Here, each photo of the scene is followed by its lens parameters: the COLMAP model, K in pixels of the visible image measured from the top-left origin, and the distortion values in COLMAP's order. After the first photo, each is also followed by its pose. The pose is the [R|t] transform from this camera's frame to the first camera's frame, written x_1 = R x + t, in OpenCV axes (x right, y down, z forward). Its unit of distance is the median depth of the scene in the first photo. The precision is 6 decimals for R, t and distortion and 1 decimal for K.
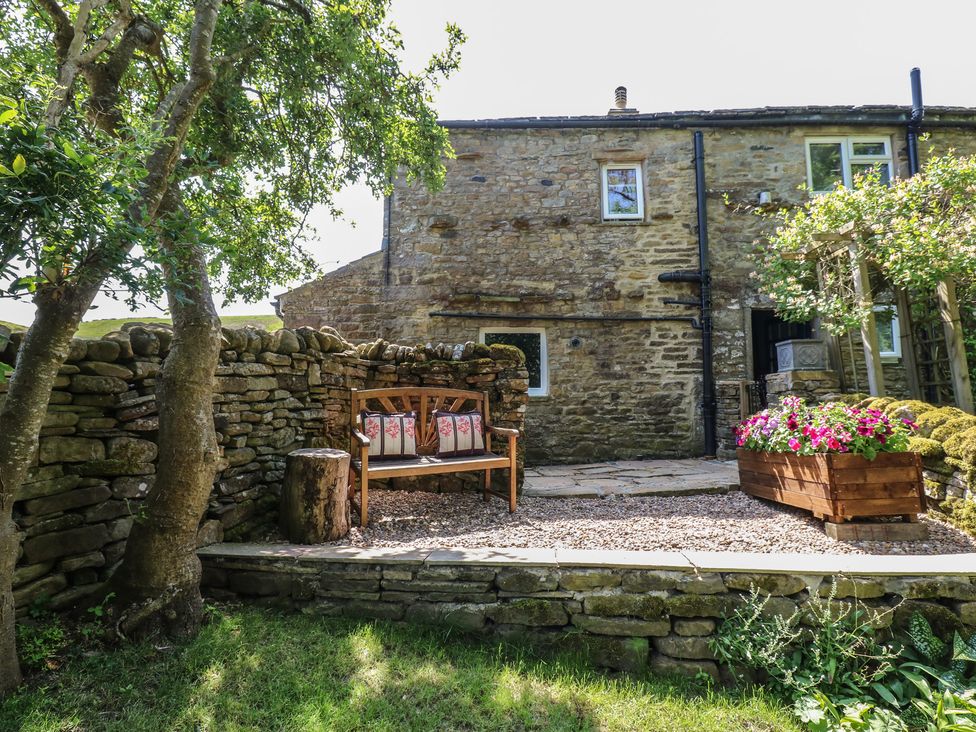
lens RADIAL K [[527.6, 0, 491.7], [0, 527.6, 352.4], [0, 0, 1]] dist [0.002620, -0.003286]
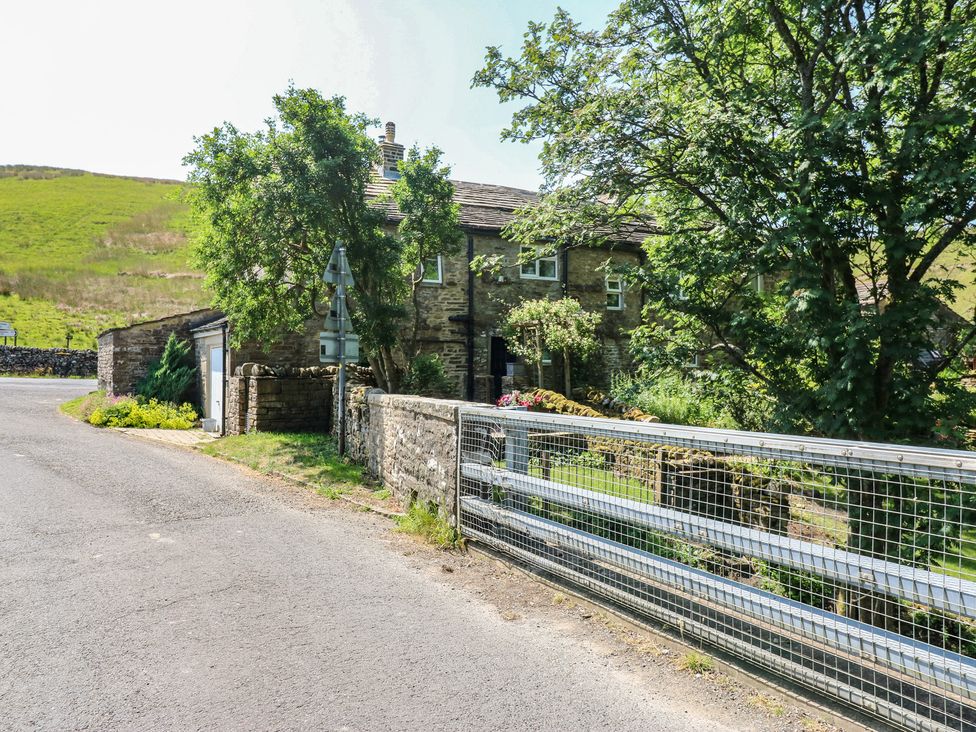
lens RADIAL K [[715.4, 0, 492.6], [0, 715.4, 367.2], [0, 0, 1]] dist [-0.001358, 0.003547]
pose [[0.854235, -0.001419, 0.519885, -0.843929], [-0.055174, 0.994101, 0.093370, -0.214642], [-0.516951, -0.108444, 0.849118, -1.200773]]
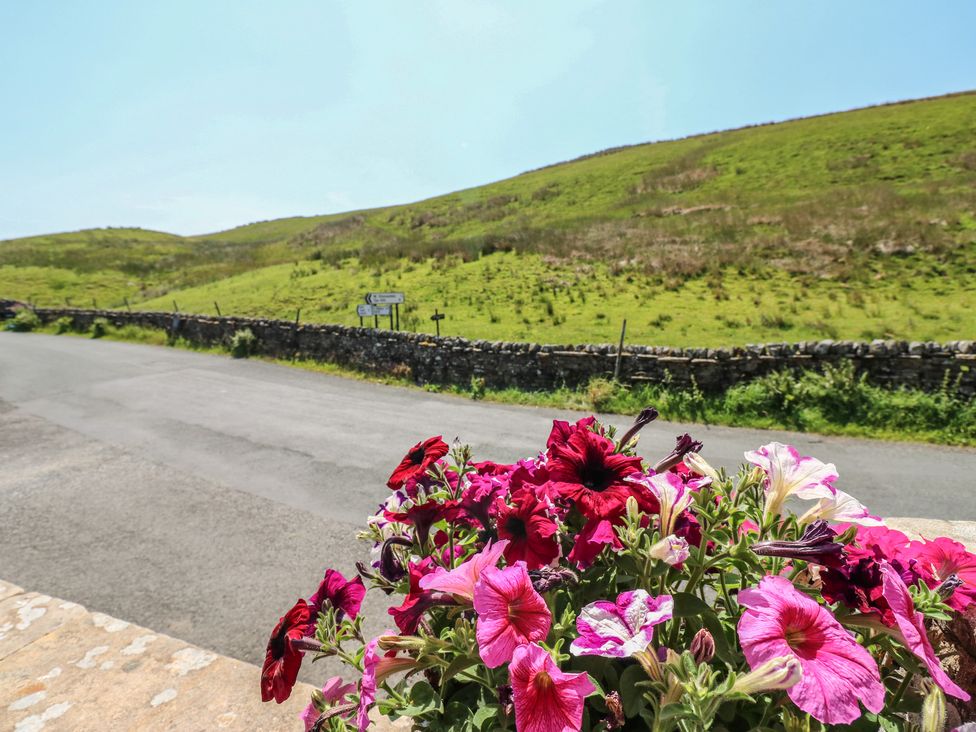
lens RADIAL K [[527.6, 0, 481.5], [0, 527.6, 367.2], [0, 0, 1]] dist [0.002620, -0.003286]
pose [[0.953108, 0.013420, -0.302333, 0.144016], [0.059031, 0.971582, 0.229224, -0.071803], [0.296817, -0.236323, 0.925230, 2.812597]]
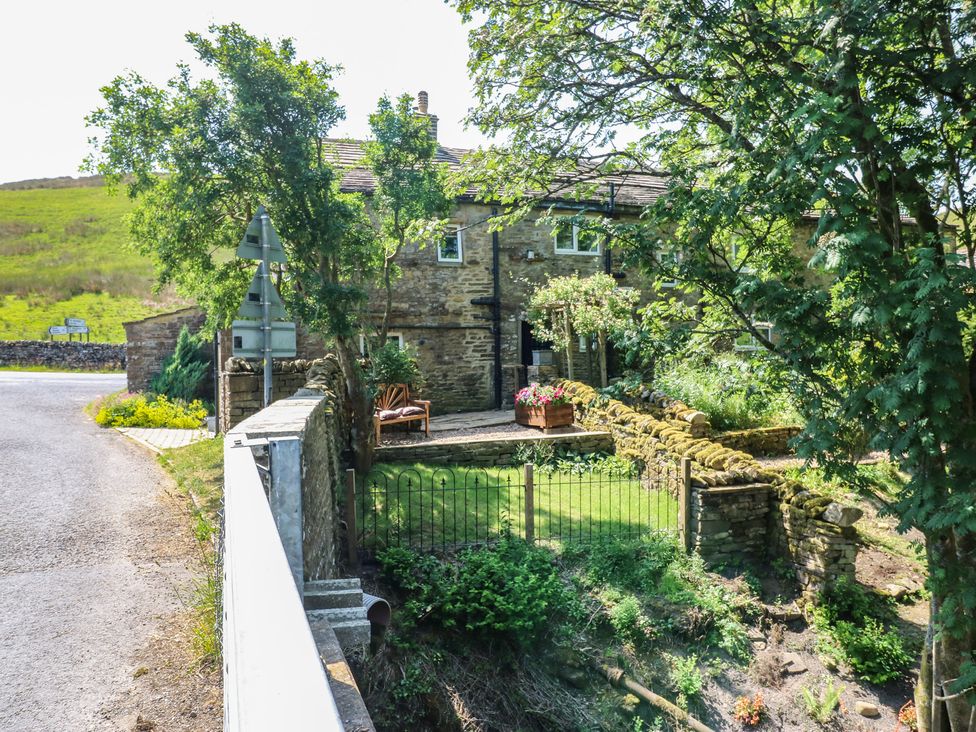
lens RADIAL K [[715.4, 0, 491.5], [0, 715.4, 368.2], [0, 0, 1]] dist [-0.001358, 0.003547]
pose [[0.912903, -0.027718, 0.407235, -0.528520], [-0.023373, 0.992505, 0.119950, -0.205023], [-0.407508, -0.119021, 0.905412, -1.043251]]
